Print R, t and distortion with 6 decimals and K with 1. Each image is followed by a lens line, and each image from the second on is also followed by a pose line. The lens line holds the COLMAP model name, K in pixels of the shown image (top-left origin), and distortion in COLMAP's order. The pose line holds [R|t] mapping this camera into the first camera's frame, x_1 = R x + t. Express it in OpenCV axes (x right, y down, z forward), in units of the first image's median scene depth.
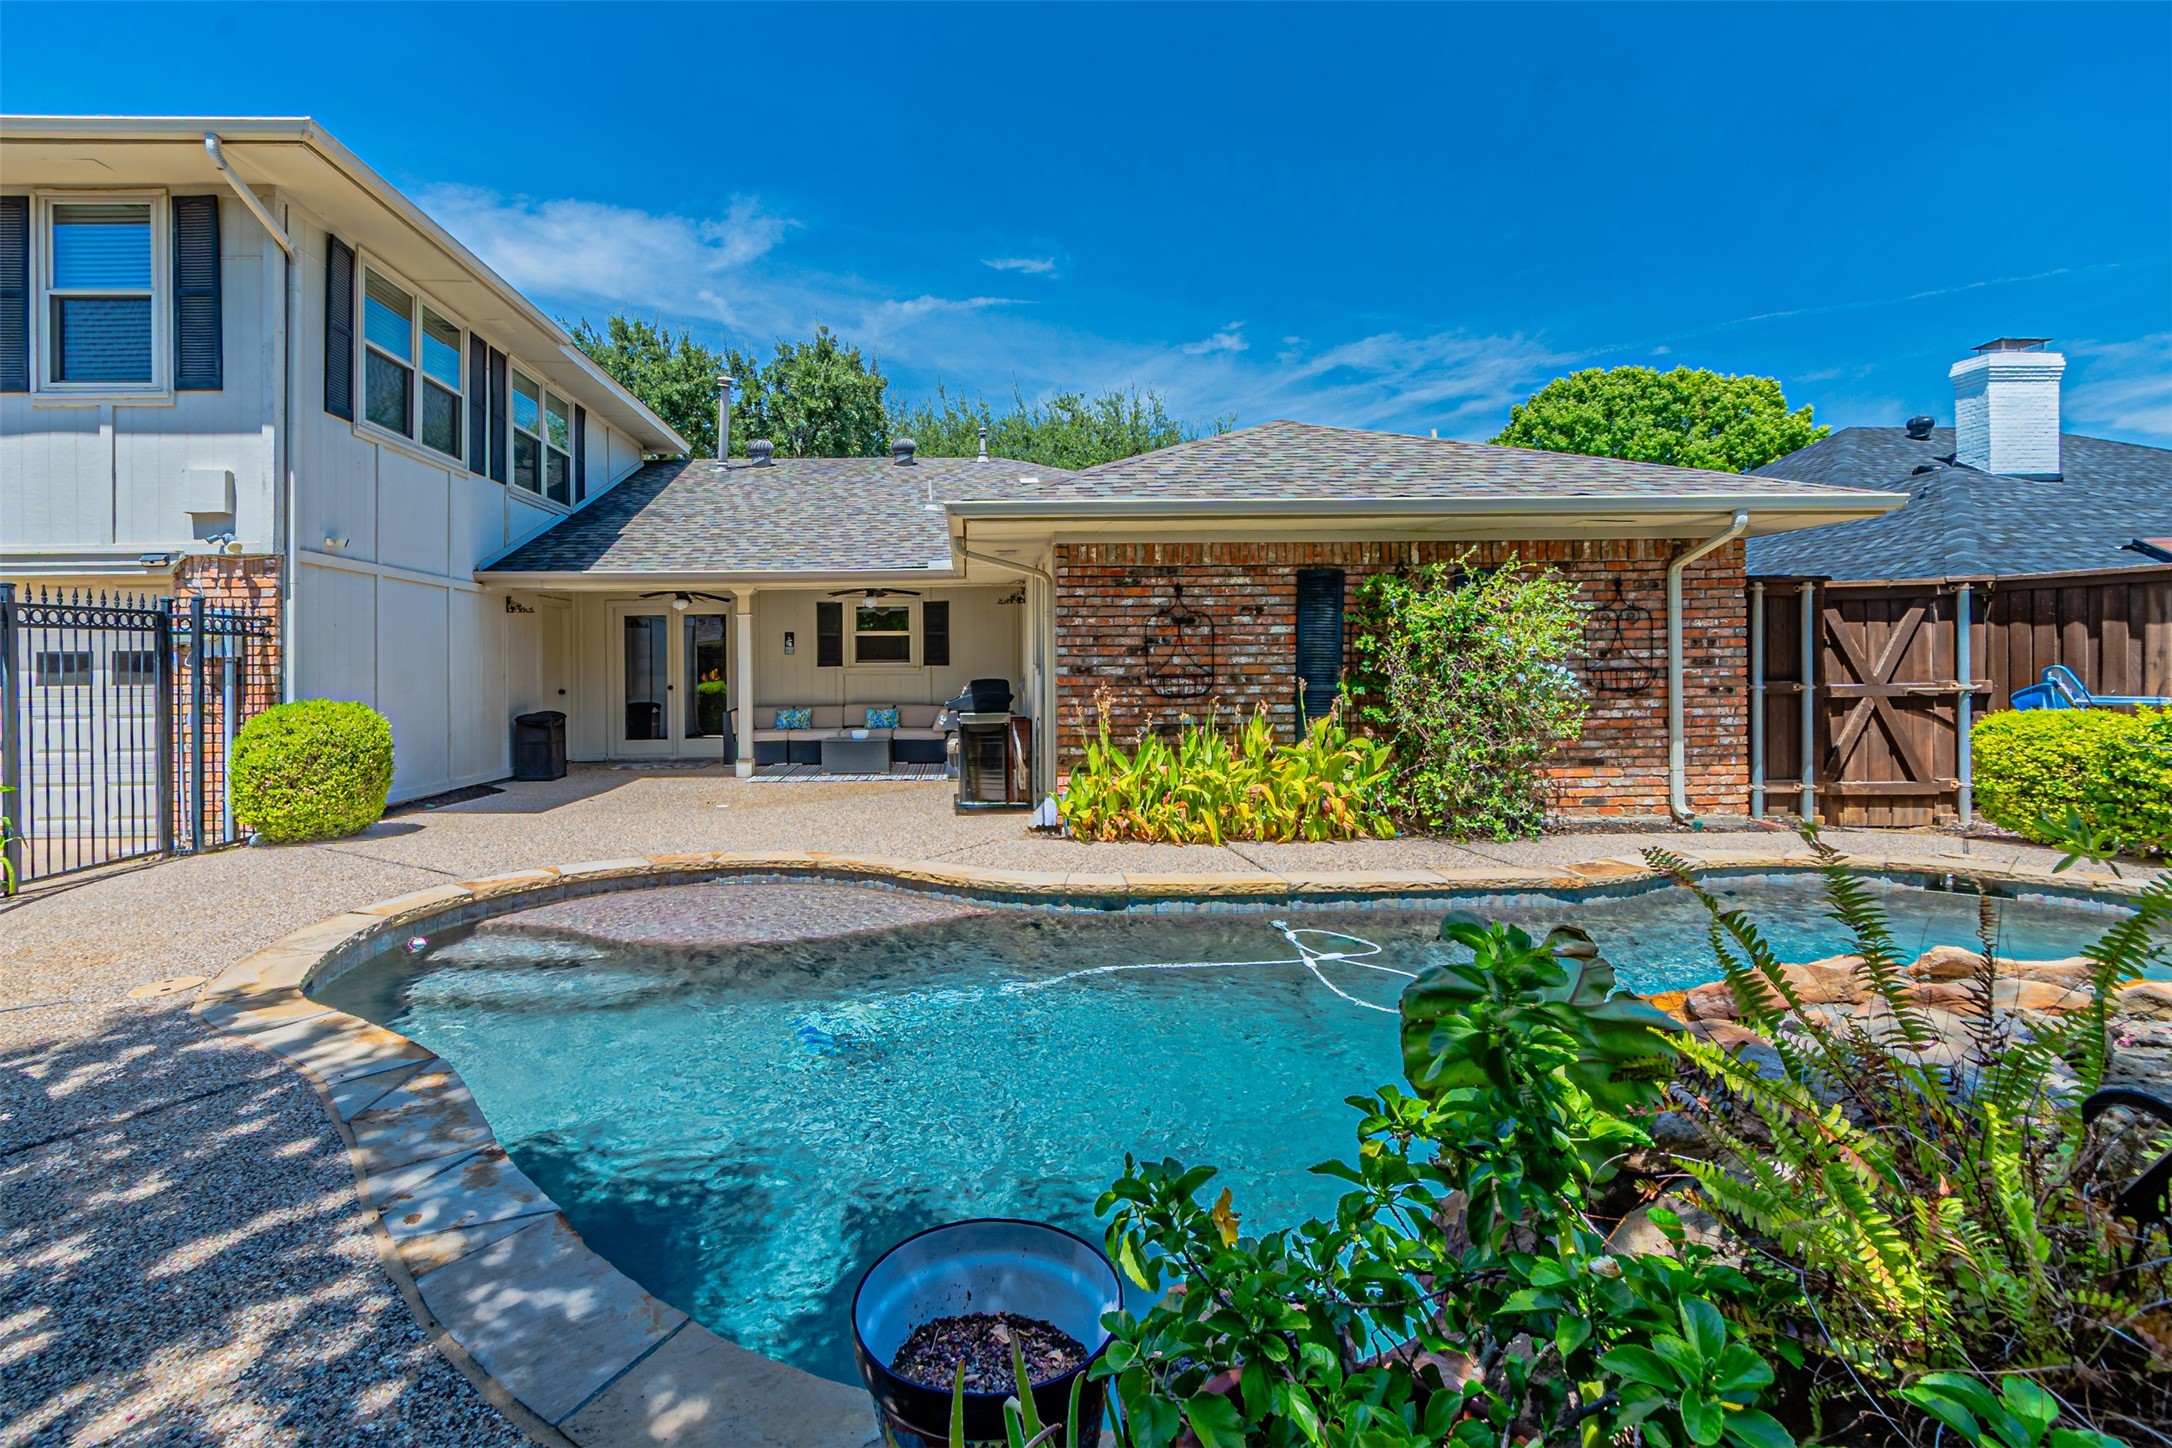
lens RADIAL K [[988.3, 0, 1006.0], [0, 988.3, 659.3], [0, 0, 1]] dist [0.002600, 0.000089]
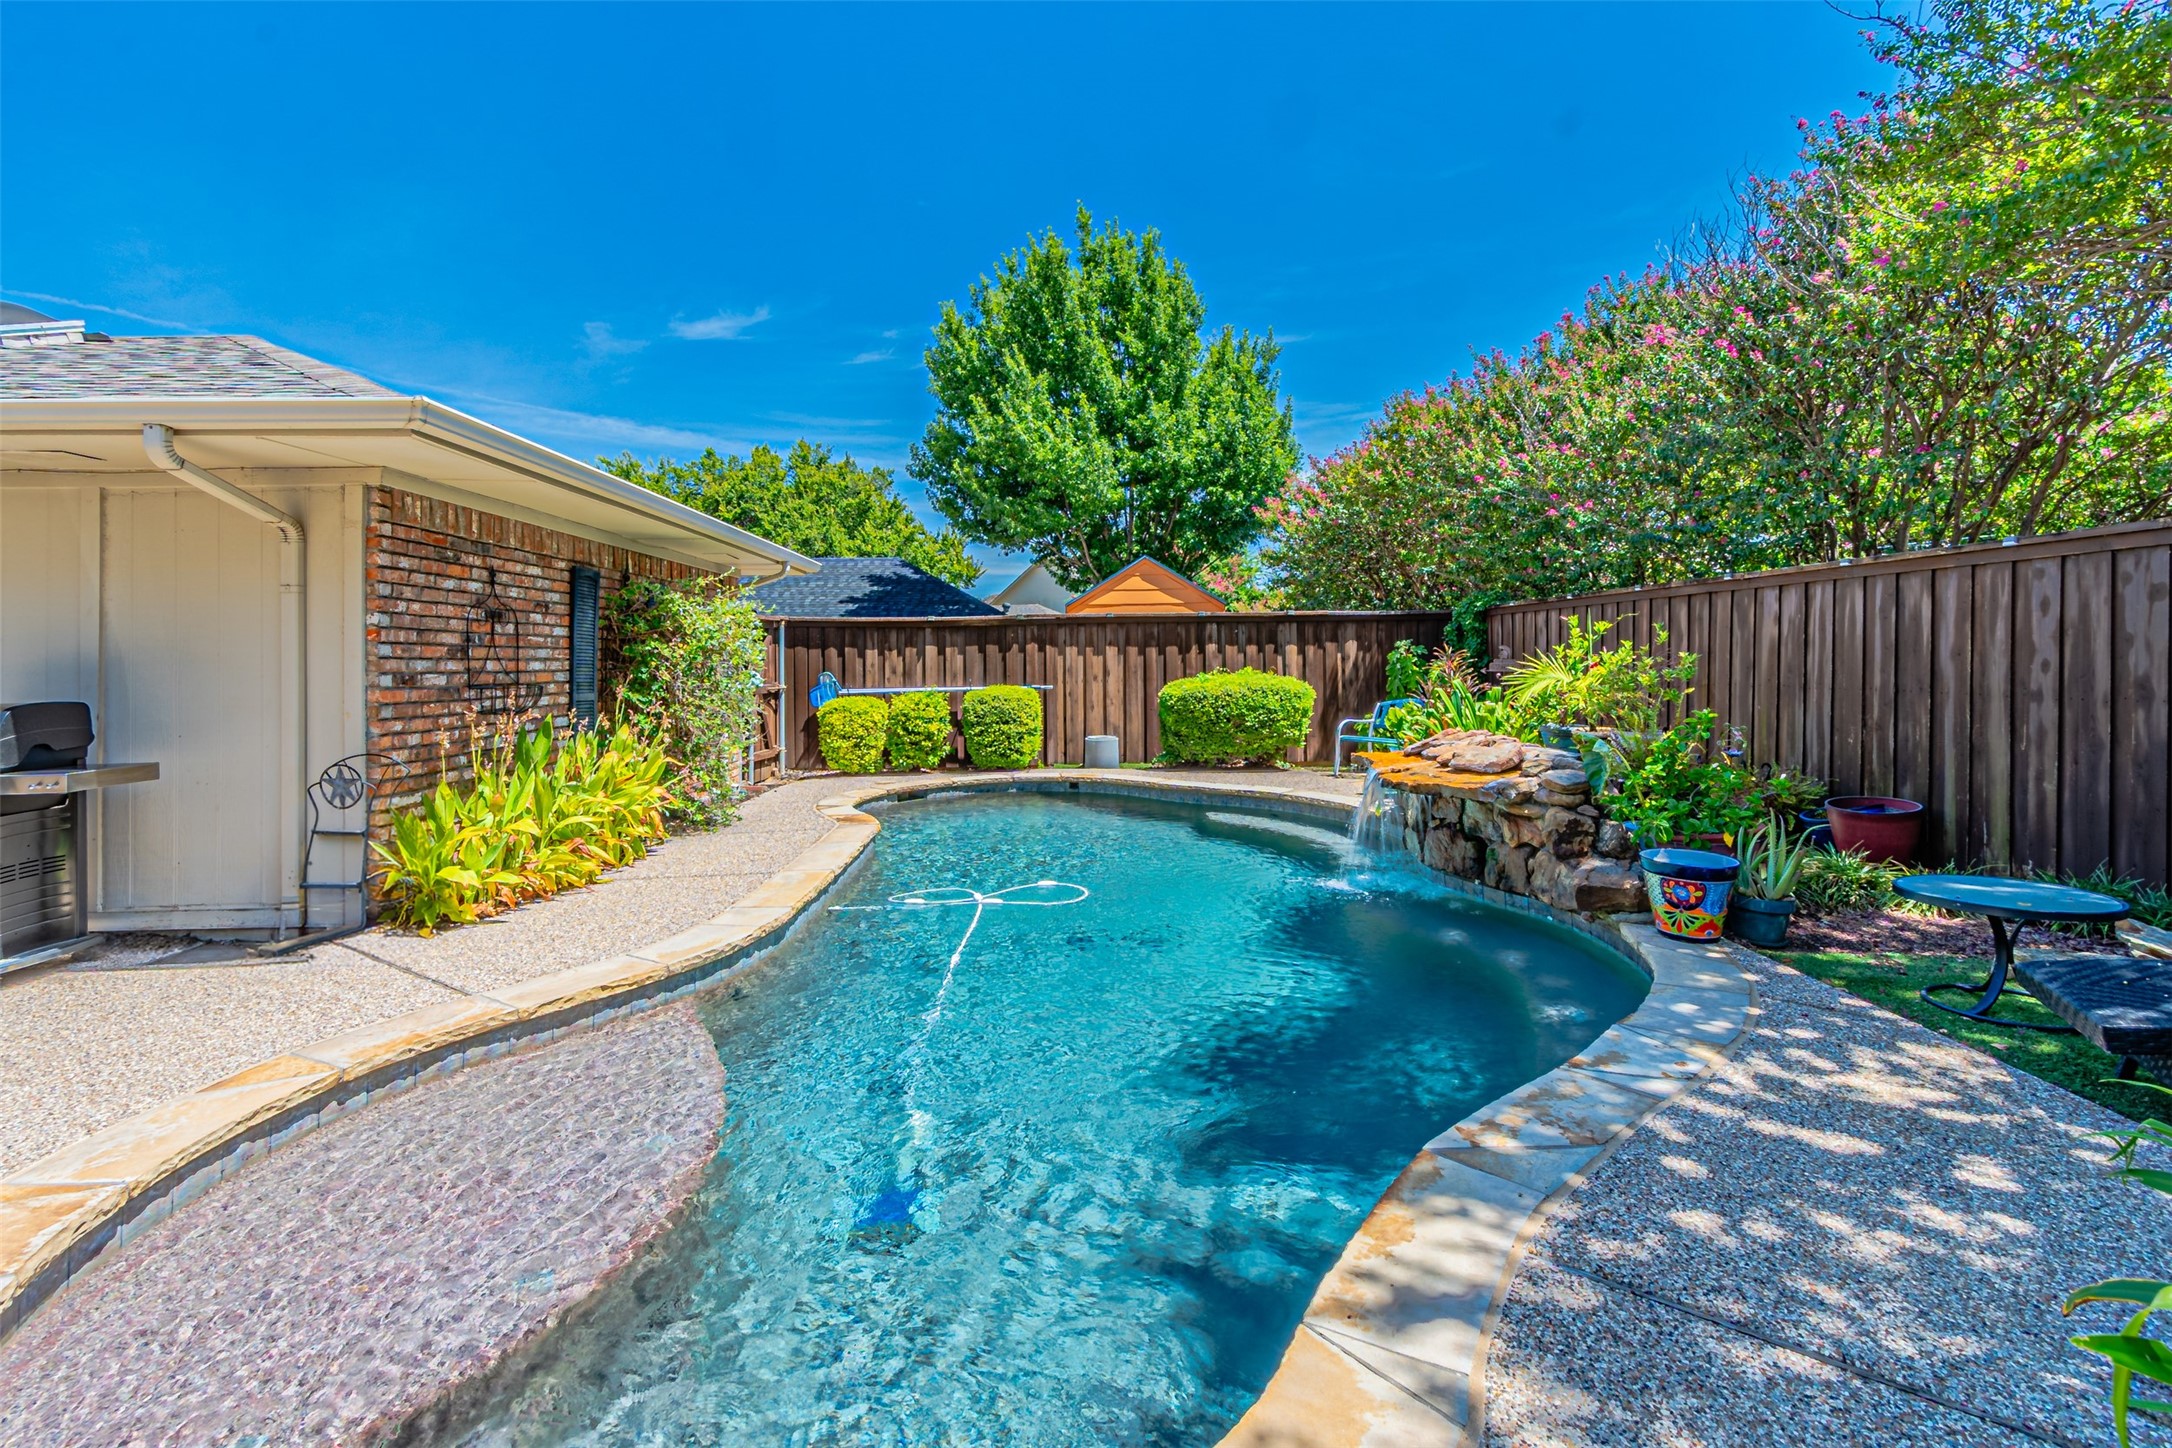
lens RADIAL K [[962.9, 0, 1057.8], [0, 962.9, 670.0], [0, 0, 1]] dist [-0.001652, -0.000045]
pose [[0.019526, 0.002852, 0.999805, -0.564235], [0.001251, 0.999995, -0.002877, 0.006843], [-0.999809, 0.001307, 0.019522, 0.539599]]
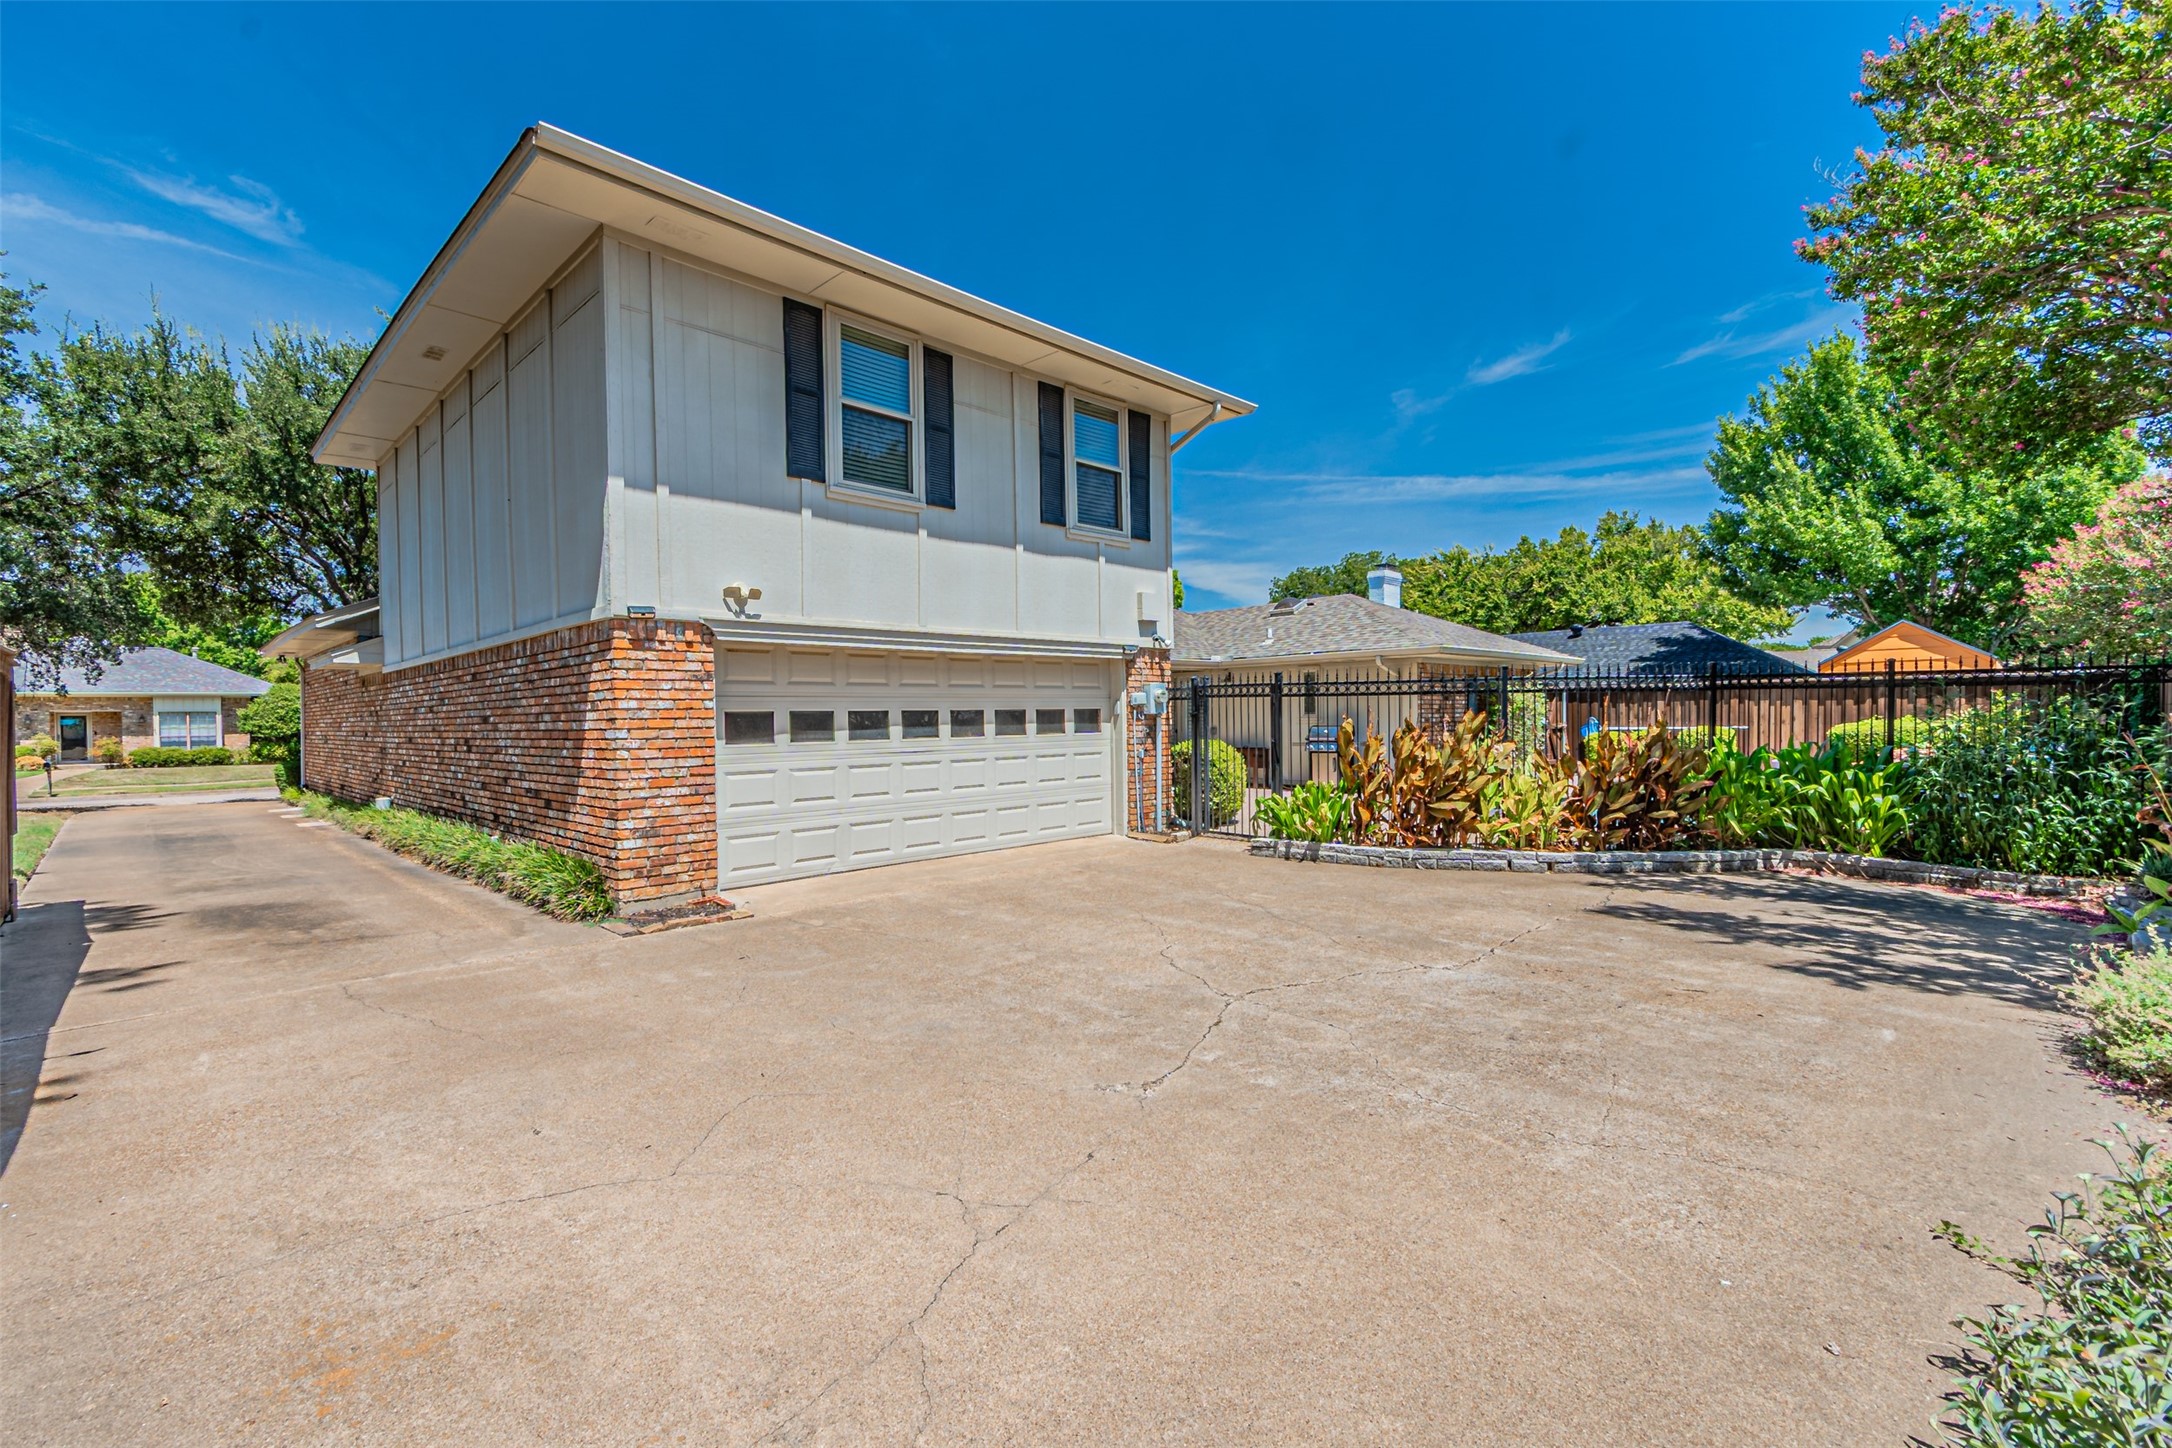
lens RADIAL K [[946.3, 0, 1086.0], [0, 946.3, 724.0], [0, 0, 1]] dist [0.000553, 0.000200]
pose [[0.718007, -0.006105, 0.696009, -1.934492], [0.001301, 0.999972, 0.007430, 0.002635], [-0.696035, -0.004429, 0.717994, 0.006835]]
